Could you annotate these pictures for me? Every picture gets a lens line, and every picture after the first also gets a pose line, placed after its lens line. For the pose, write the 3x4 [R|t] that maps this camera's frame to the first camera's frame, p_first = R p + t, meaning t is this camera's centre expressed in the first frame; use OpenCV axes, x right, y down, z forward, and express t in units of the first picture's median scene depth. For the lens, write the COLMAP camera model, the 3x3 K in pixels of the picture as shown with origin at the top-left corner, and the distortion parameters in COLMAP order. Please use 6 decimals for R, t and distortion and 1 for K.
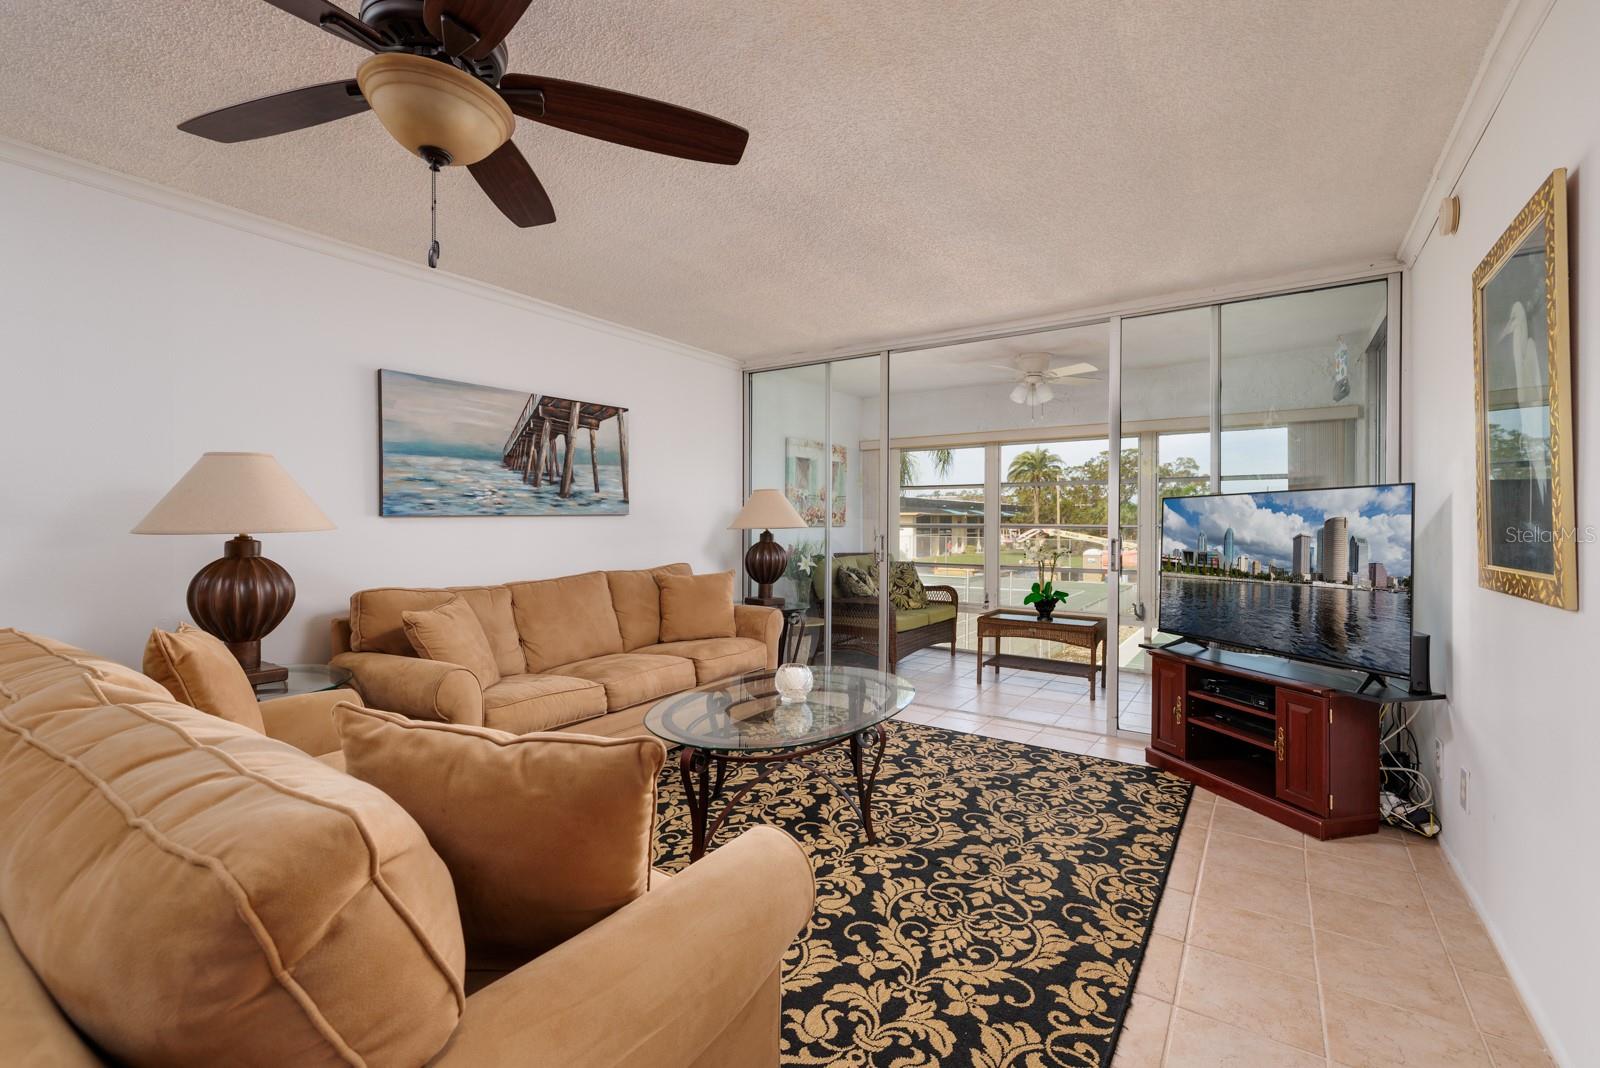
lens RADIAL K [[691.4, 0, 801.8], [0, 691.4, 525.1], [0, 0, 1]] dist [0.002505, 0.000798]
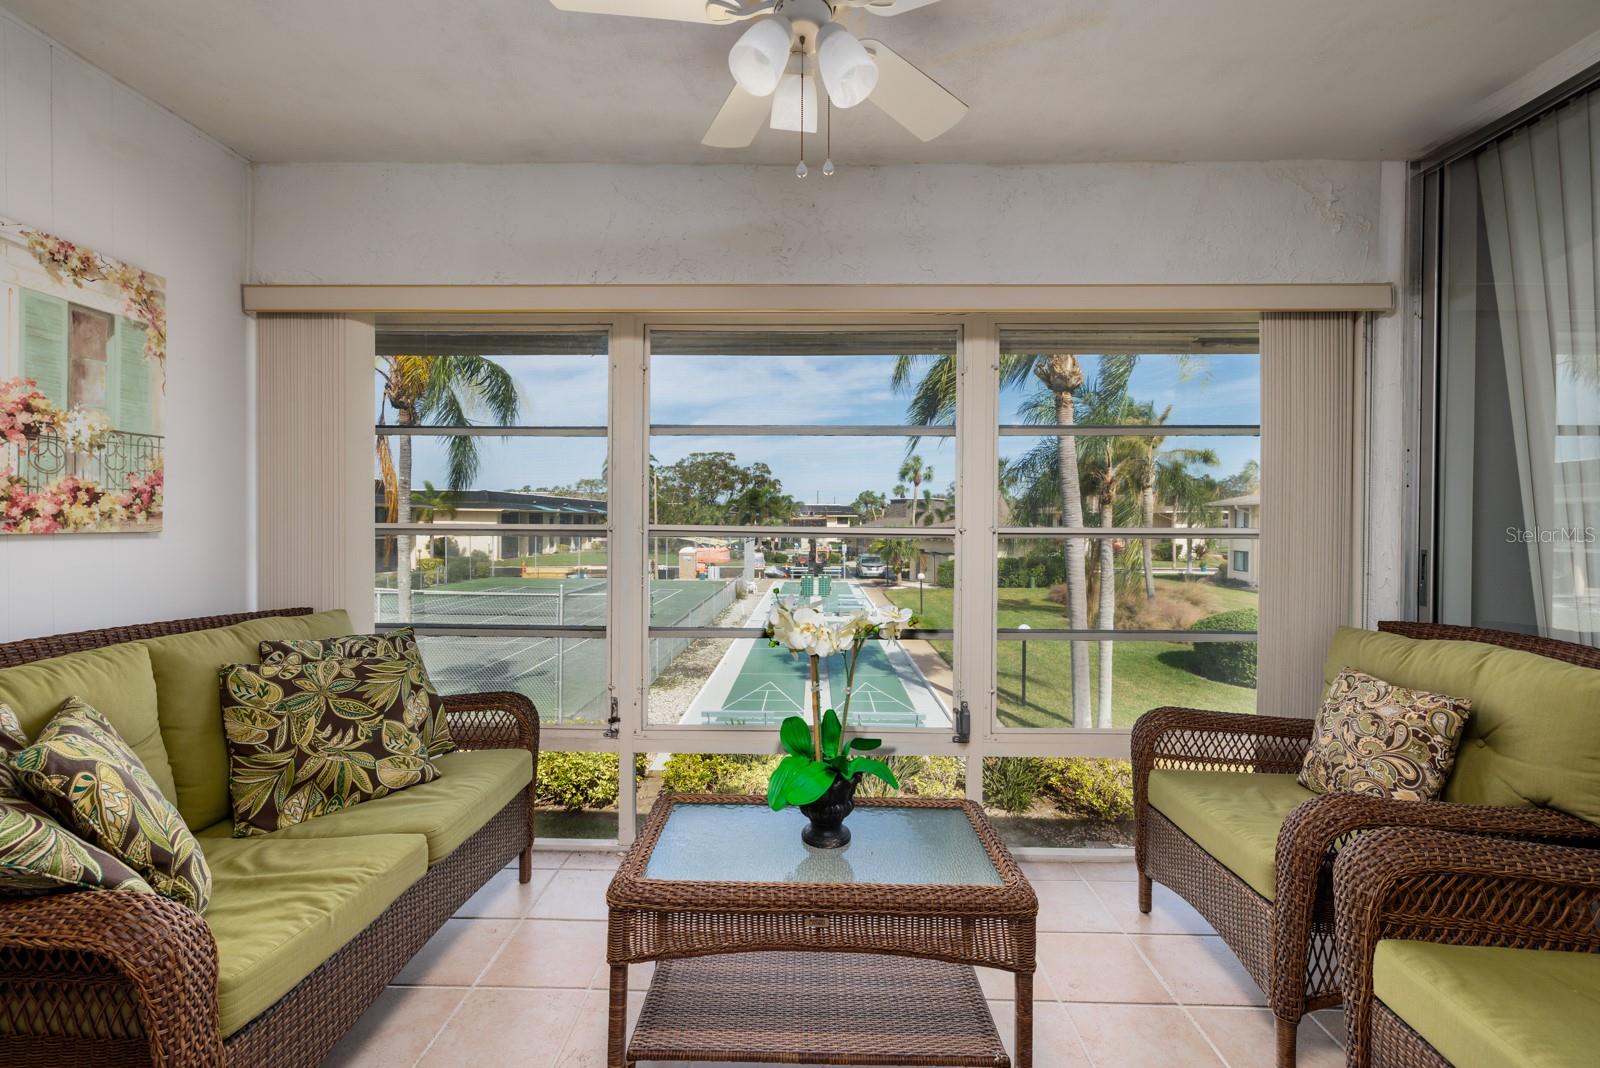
lens RADIAL K [[691.4, 0, 799.2], [0, 691.4, 530.4], [0, 0, 1]] dist [0.002505, 0.000798]
pose [[0.843292, -0.006185, 0.537420, 0.145302], [0.000603, 0.999944, 0.010562, -0.002195], [-0.537455, -0.008583, 0.843249, 0.616098]]
